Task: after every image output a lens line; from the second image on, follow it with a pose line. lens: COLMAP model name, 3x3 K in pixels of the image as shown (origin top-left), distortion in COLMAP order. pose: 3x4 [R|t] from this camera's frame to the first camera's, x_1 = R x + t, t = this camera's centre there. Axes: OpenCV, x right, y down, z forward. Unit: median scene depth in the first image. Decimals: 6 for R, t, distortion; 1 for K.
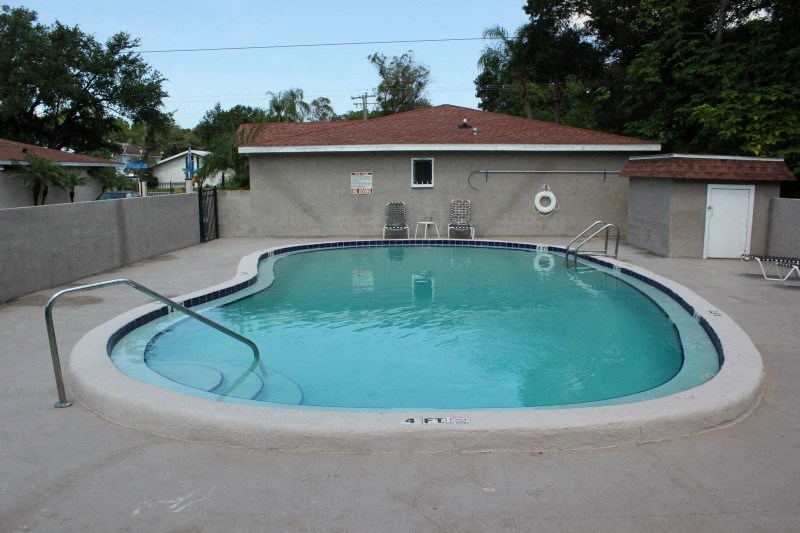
lens RADIAL K [[672.7, 0, 397.3], [0, 672.7, 280.1], [0, 0, 1]] dist [-0.188566, 0.170832]
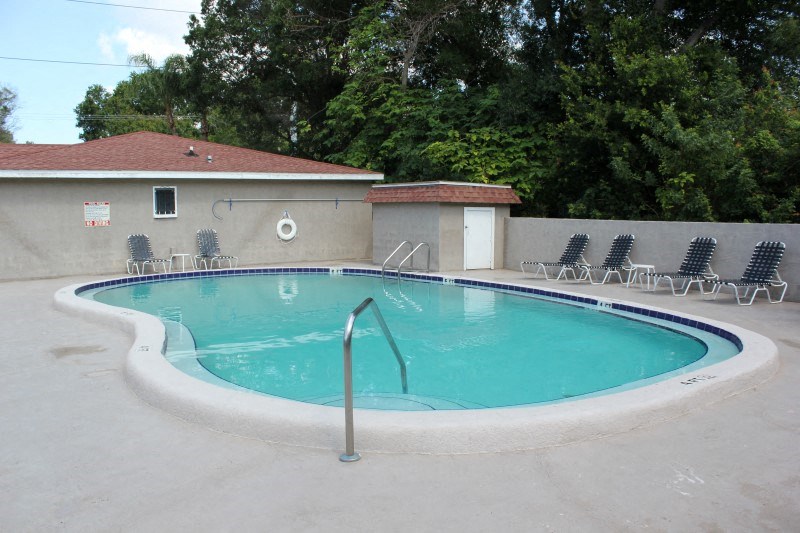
lens RADIAL K [[672.7, 0, 397.3], [0, 672.7, 280.1], [0, 0, 1]] dist [-0.188566, 0.170832]
pose [[0.788503, -0.064616, 0.611628, -0.275400], [0.097570, 0.995014, -0.020668, -0.001465], [-0.607243, 0.075973, 0.790876, 0.086621]]
